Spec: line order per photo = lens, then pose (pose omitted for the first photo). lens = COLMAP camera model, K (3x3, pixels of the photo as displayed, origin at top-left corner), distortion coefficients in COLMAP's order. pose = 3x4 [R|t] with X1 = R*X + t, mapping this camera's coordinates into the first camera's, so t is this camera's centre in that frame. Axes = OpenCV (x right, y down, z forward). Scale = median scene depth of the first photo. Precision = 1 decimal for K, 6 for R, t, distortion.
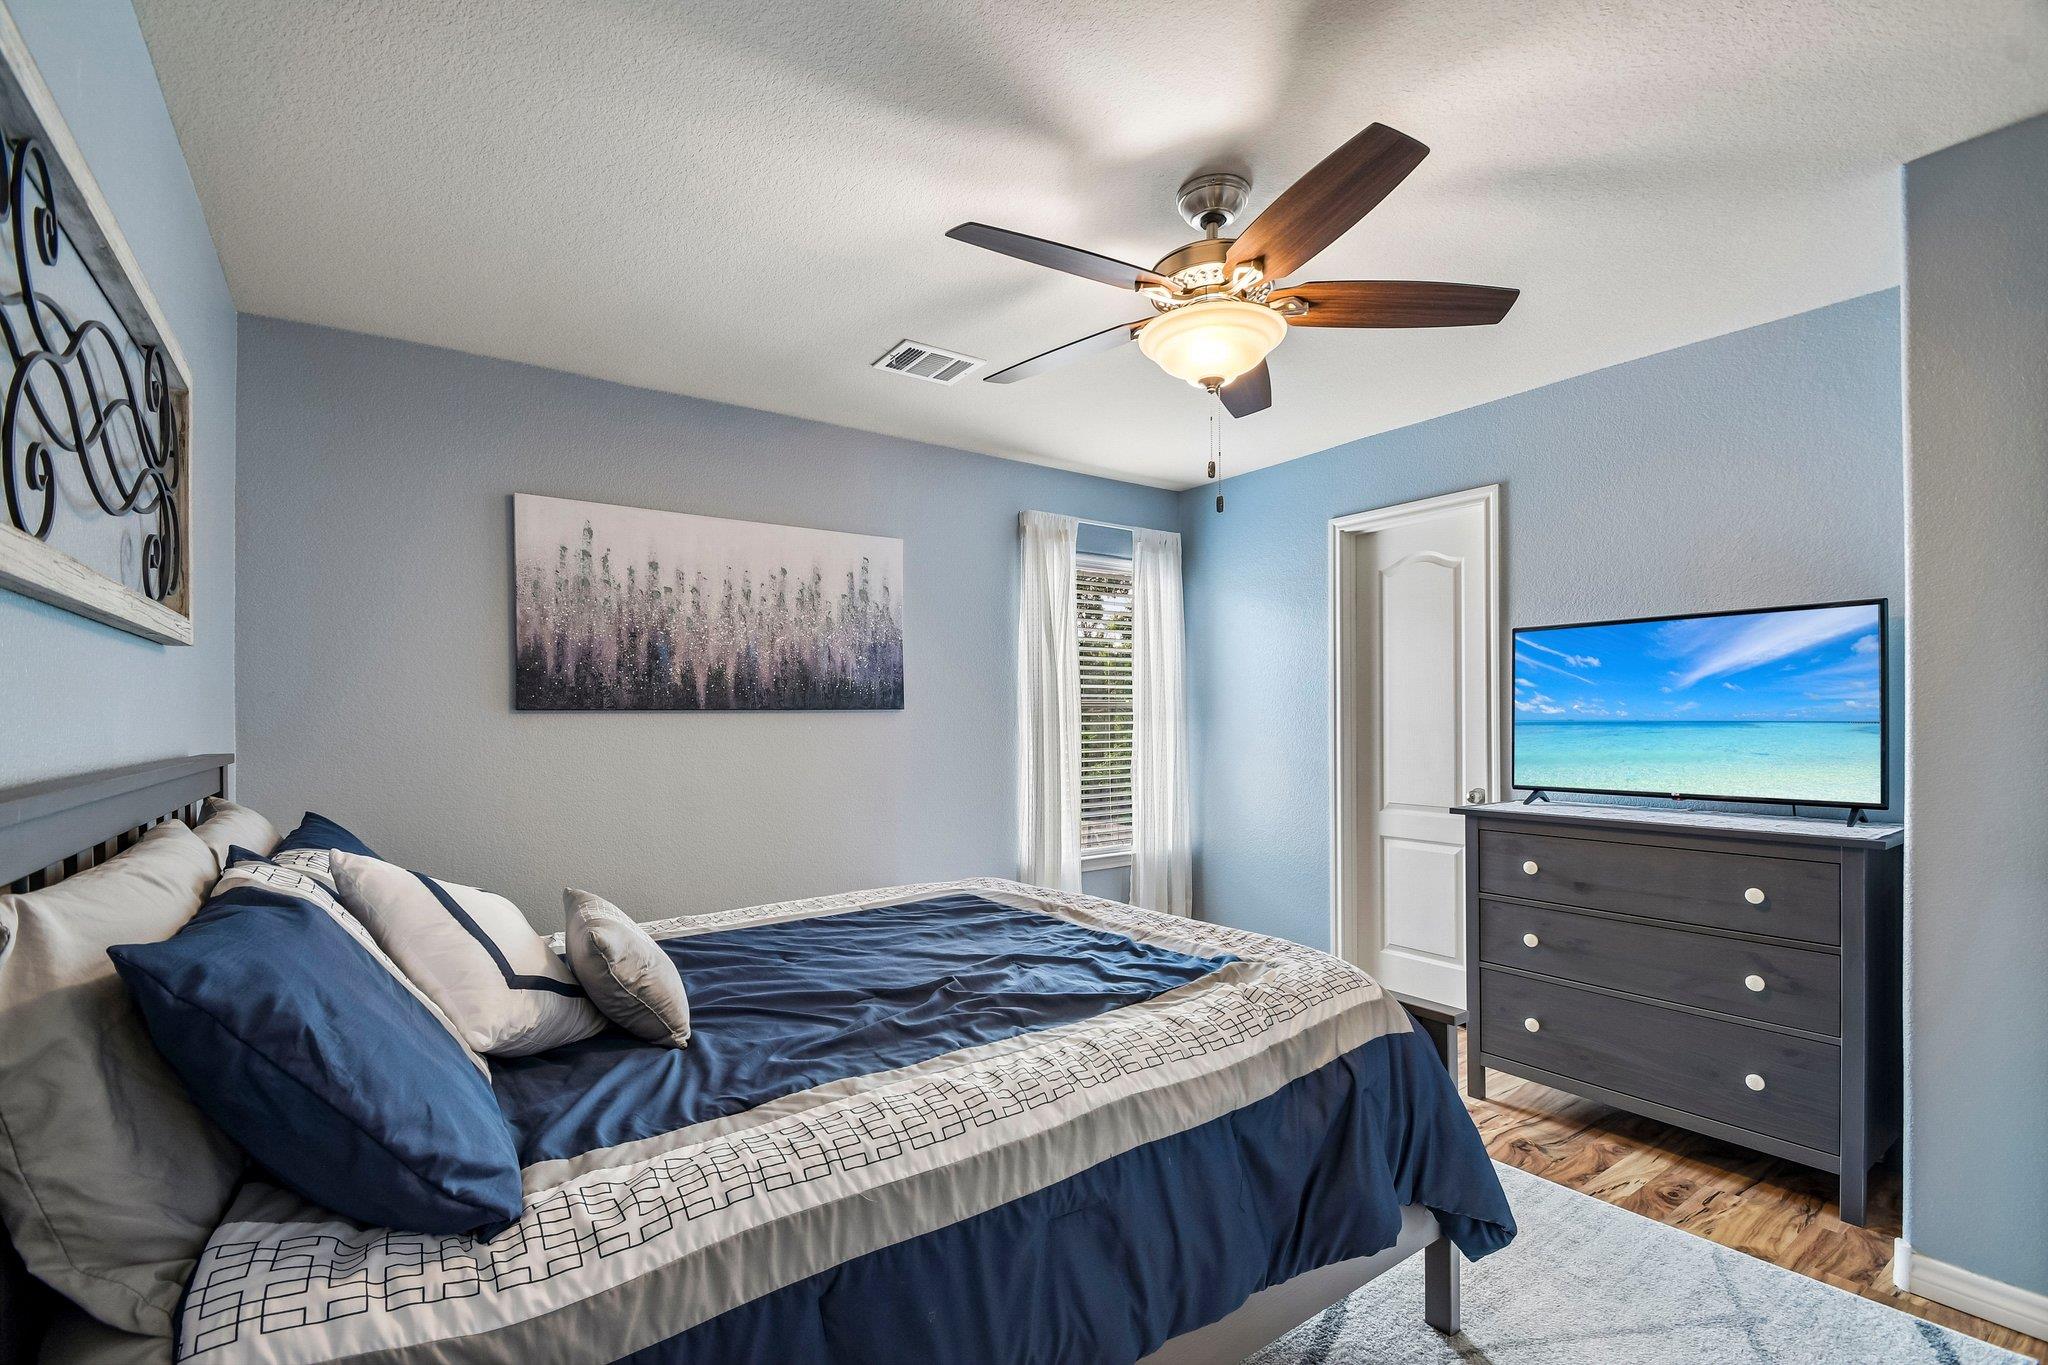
lens RADIAL K [[901.7, 0, 1017.7], [0, 901.7, 716.5], [0, 0, 1]] dist [0.011661, -0.013248]
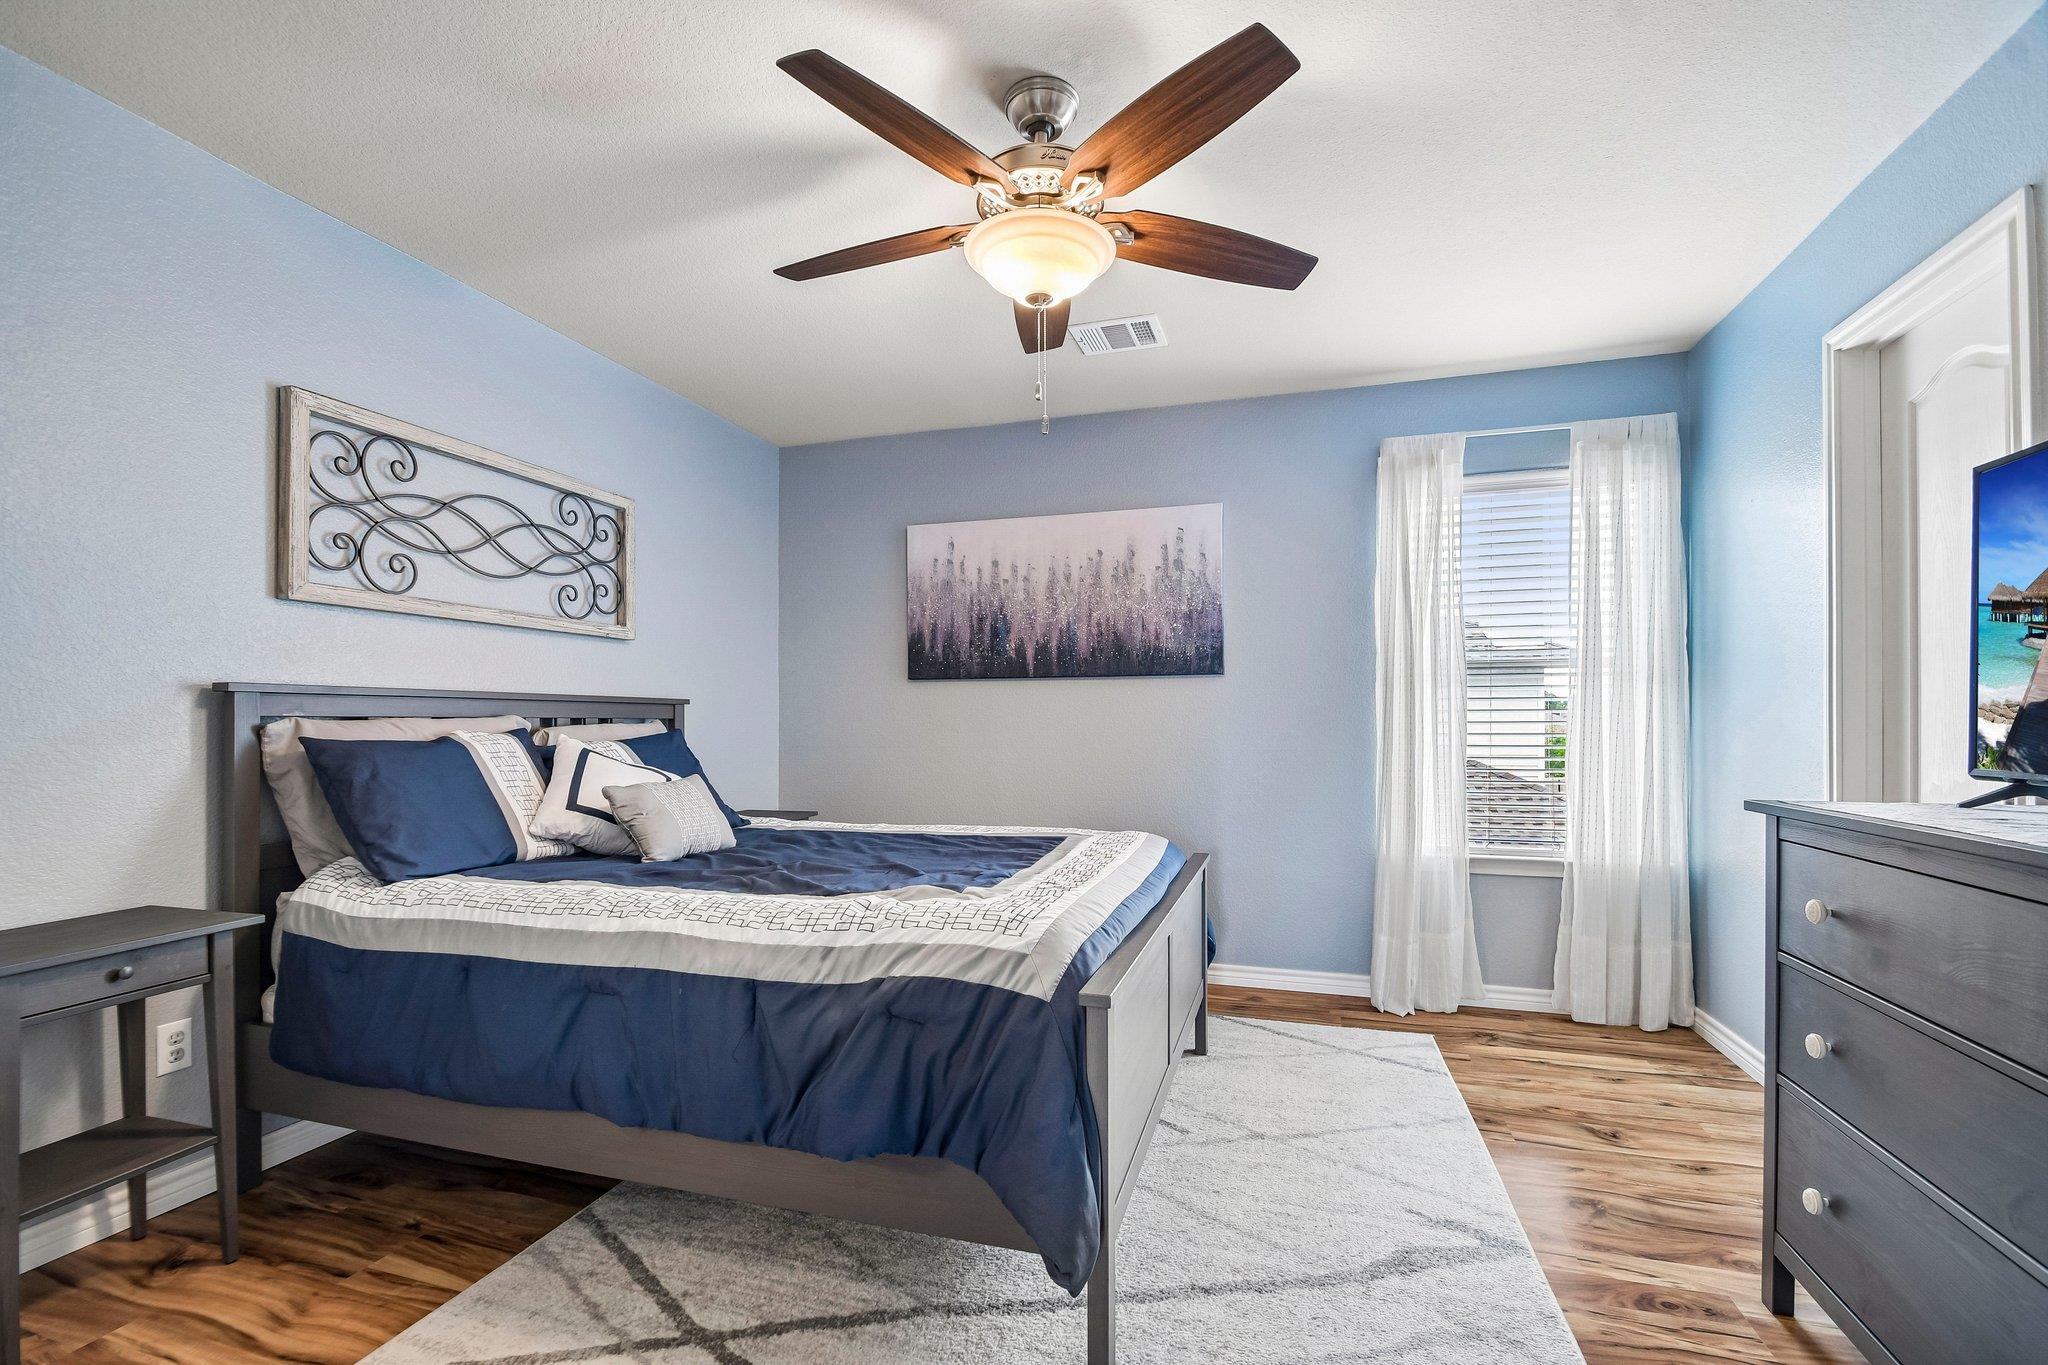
lens RADIAL K [[901.7, 0, 1017.7], [0, 901.7, 716.5], [0, 0, 1]] dist [0.011661, -0.013248]
pose [[0.605797, 0.003010, -0.795613, 0.589470], [-0.003501, 0.999993, 0.001117, 0.042999], [0.795611, 0.002109, 0.605804, 0.247296]]
